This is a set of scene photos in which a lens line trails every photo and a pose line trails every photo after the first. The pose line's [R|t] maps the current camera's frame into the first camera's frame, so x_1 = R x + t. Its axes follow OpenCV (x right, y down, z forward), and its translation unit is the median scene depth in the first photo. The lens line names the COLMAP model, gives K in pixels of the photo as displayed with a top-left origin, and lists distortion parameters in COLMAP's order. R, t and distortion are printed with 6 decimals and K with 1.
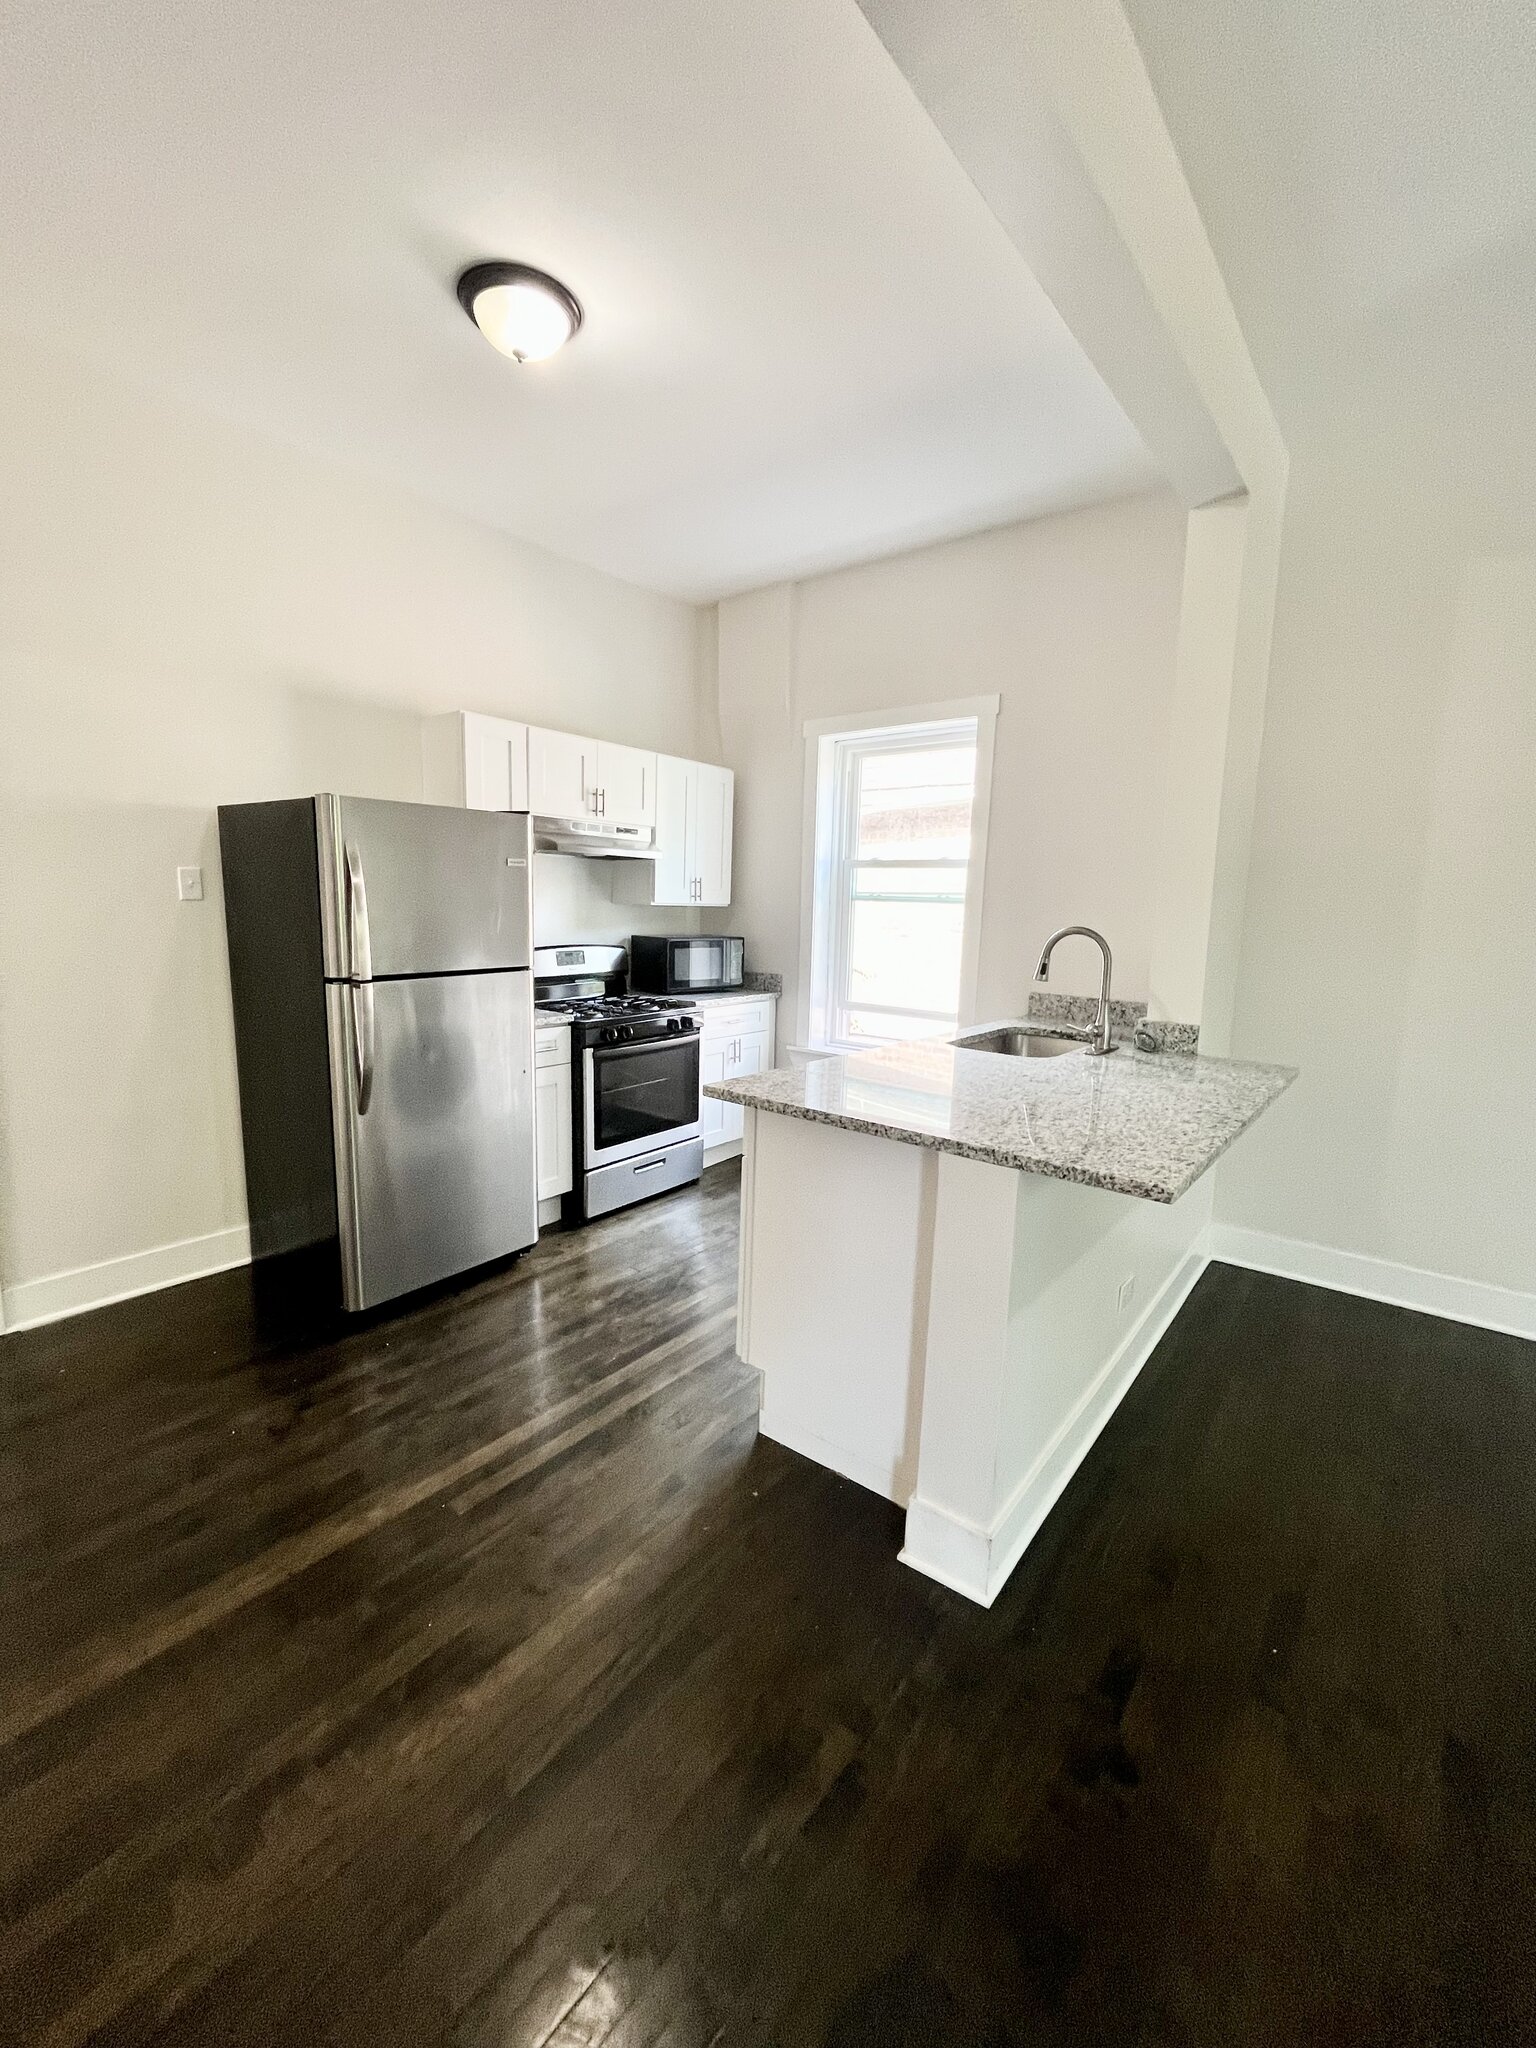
lens RADIAL K [[836.7, 0, 771.5], [0, 836.7, 1022.6], [0, 0, 1]] dist [-0.001775, 0.000107]
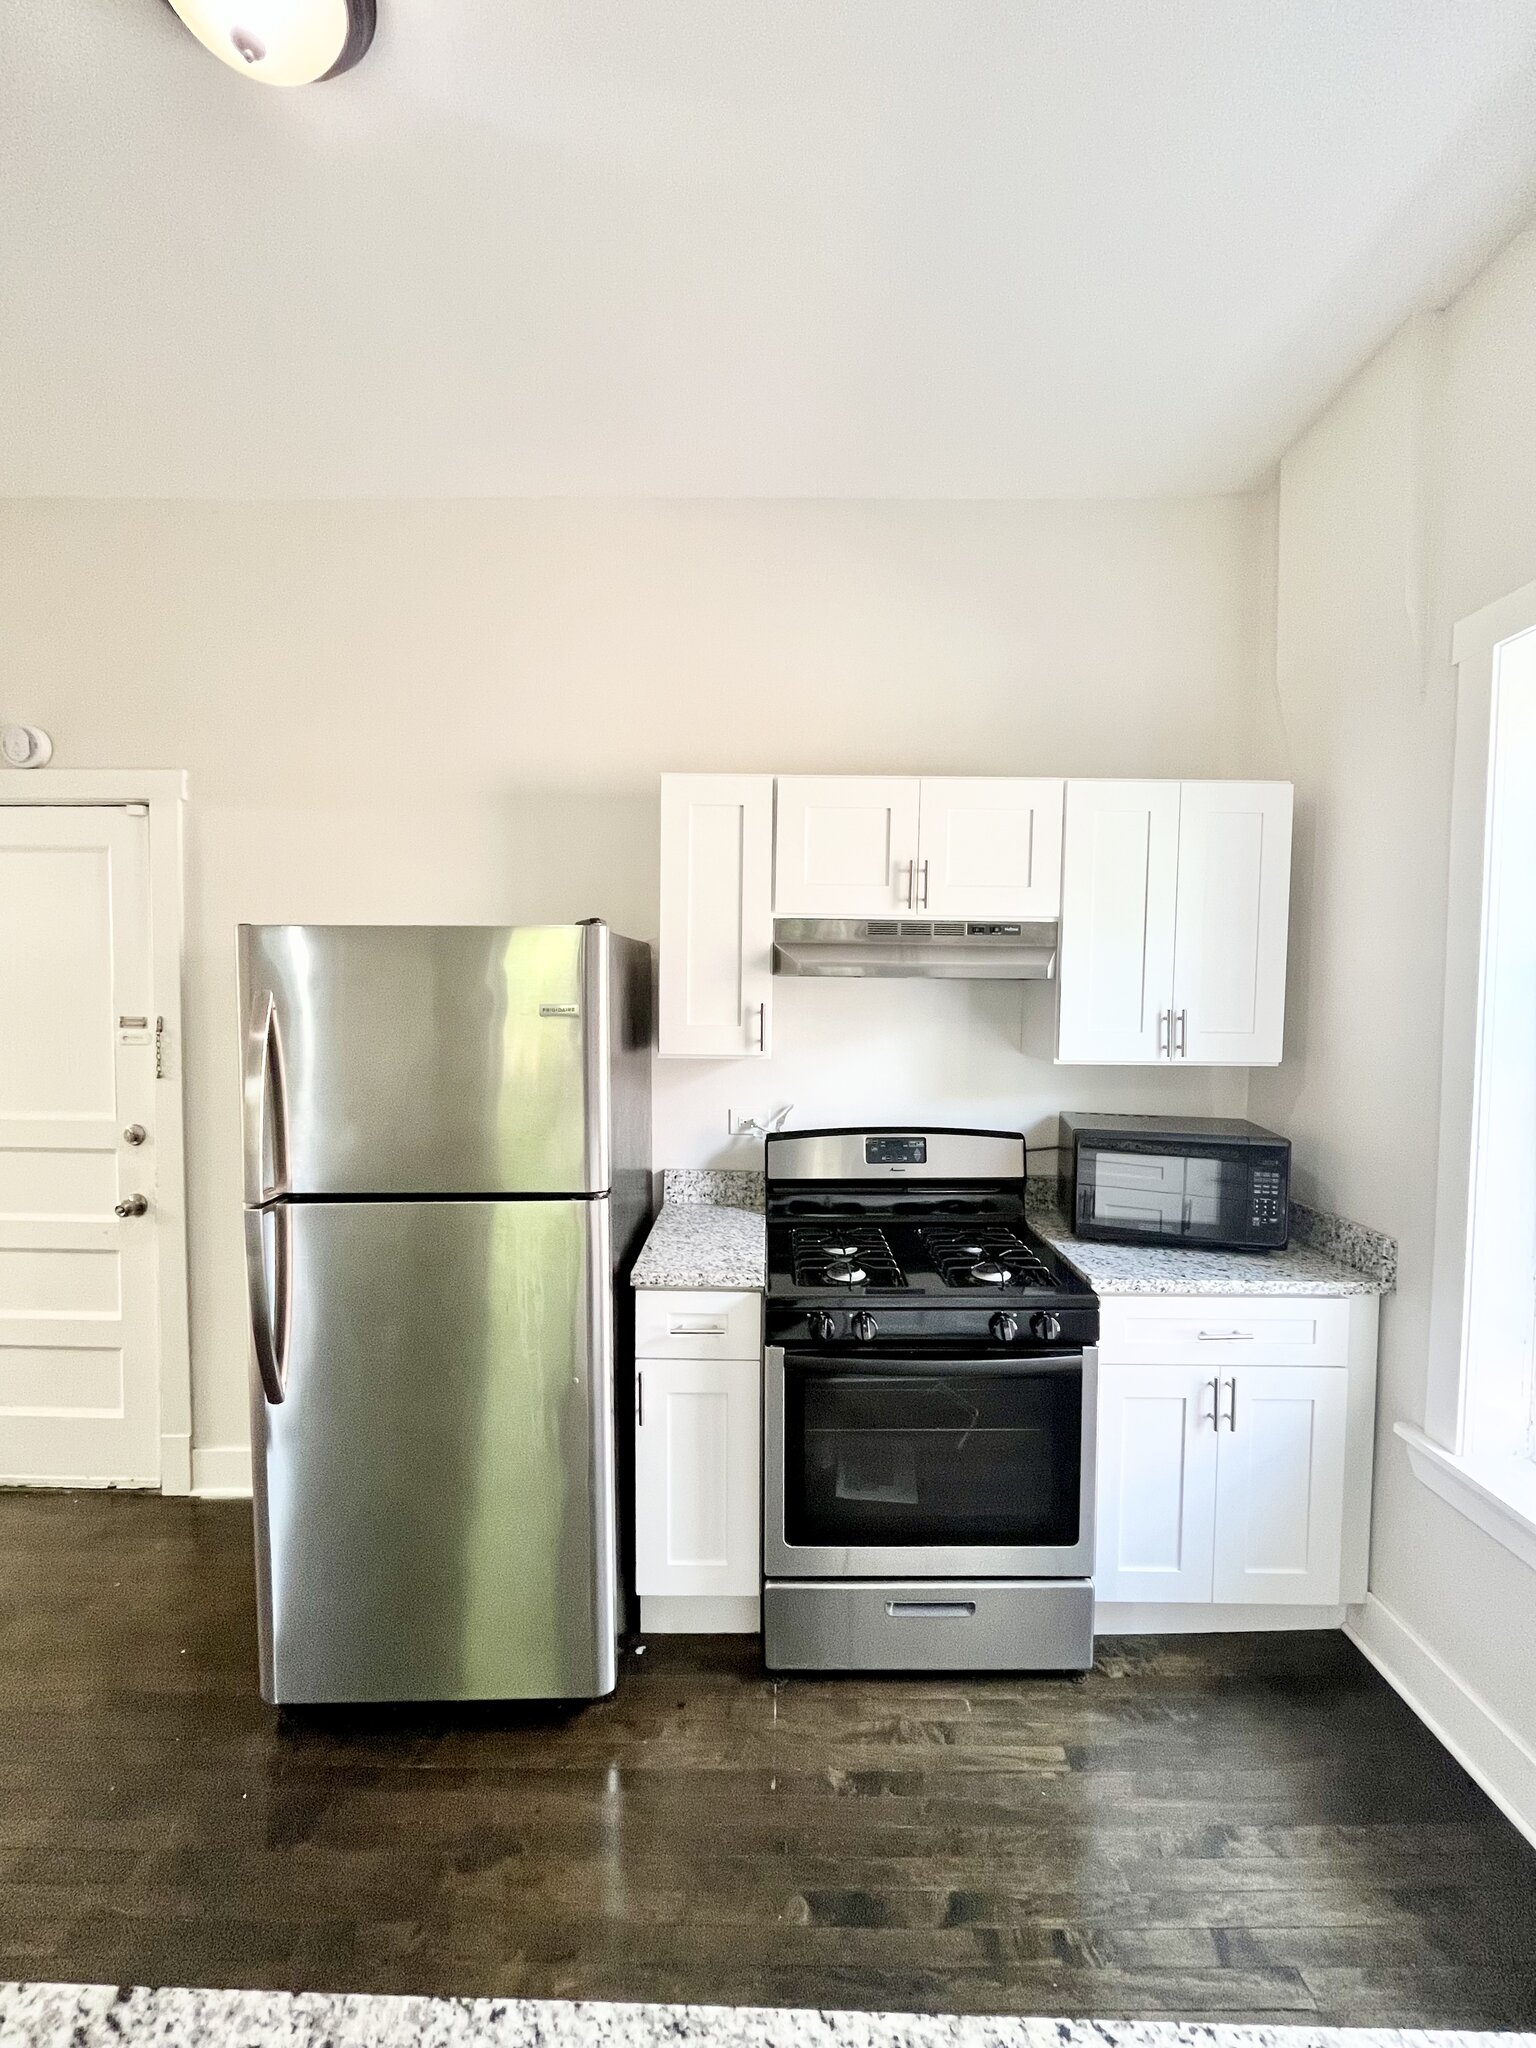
lens RADIAL K [[836.7, 0, 771.5], [0, 836.7, 1022.6], [0, 0, 1]] dist [-0.001775, 0.000107]
pose [[0.616409, 0.014298, -0.787296, 0.166098], [-0.106053, 0.992233, -0.065013, -0.118762], [0.780251, 0.123570, 0.613138, 0.563560]]
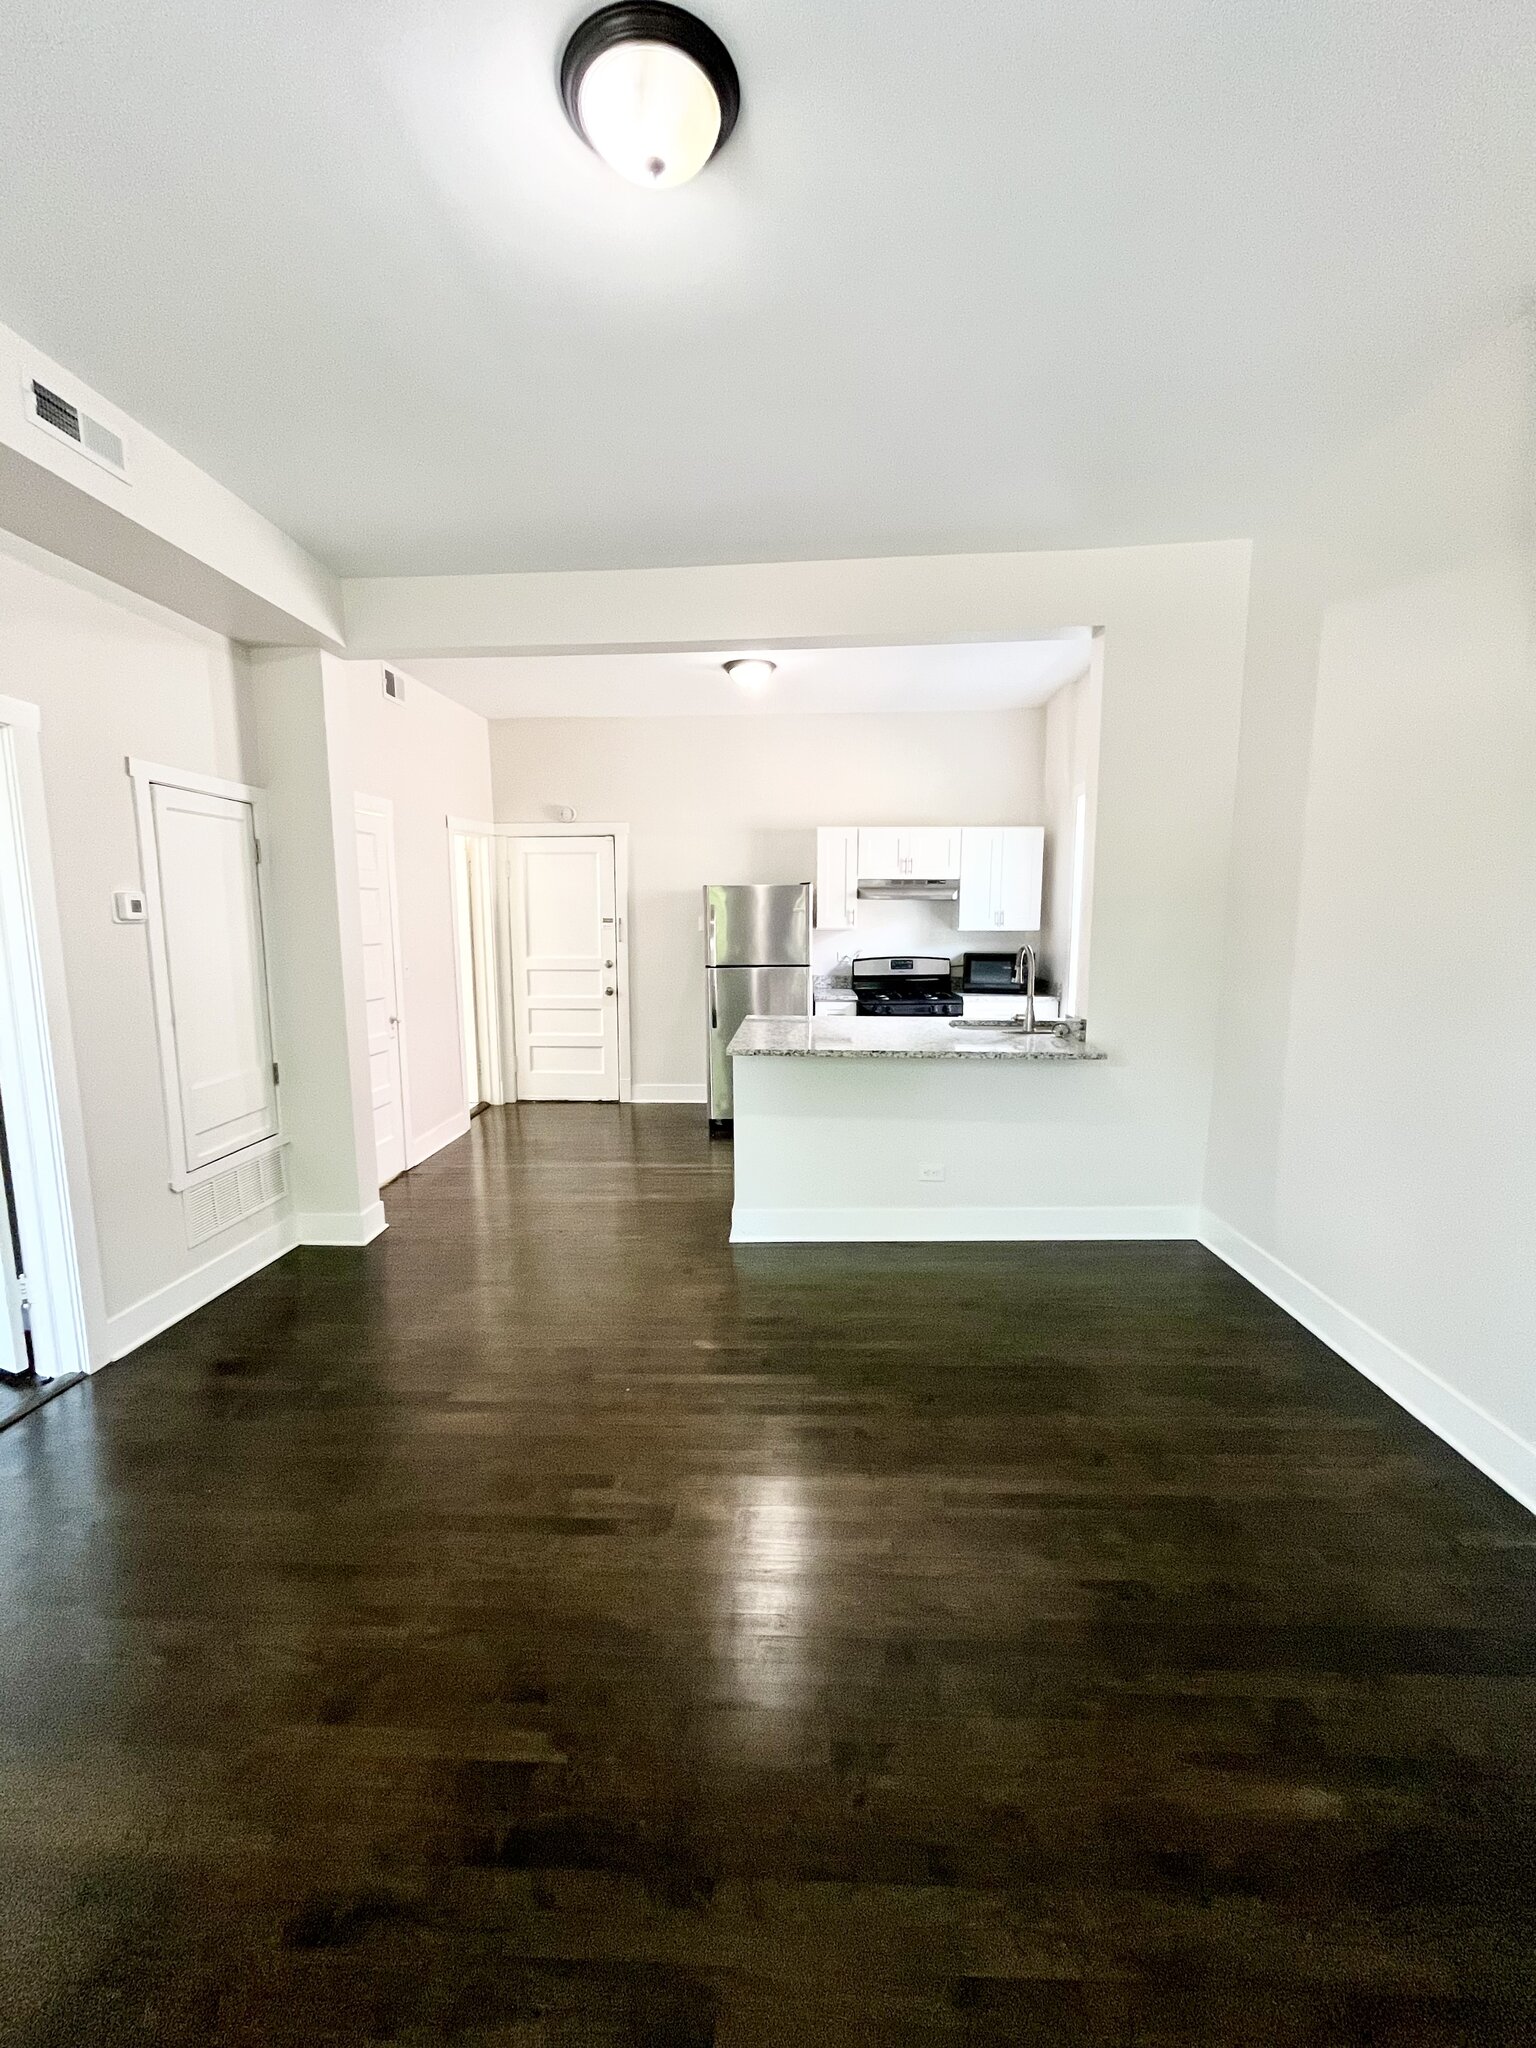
lens RADIAL K [[836.7, 0, 771.5], [0, 836.7, 1022.6], [0, 0, 1]] dist [-0.001775, 0.000107]
pose [[0.587362, 0.078036, -0.805554, 0.894166], [-0.099595, 0.994745, 0.023745, 0.018492], [0.803173, 0.066283, 0.592047, -0.121181]]
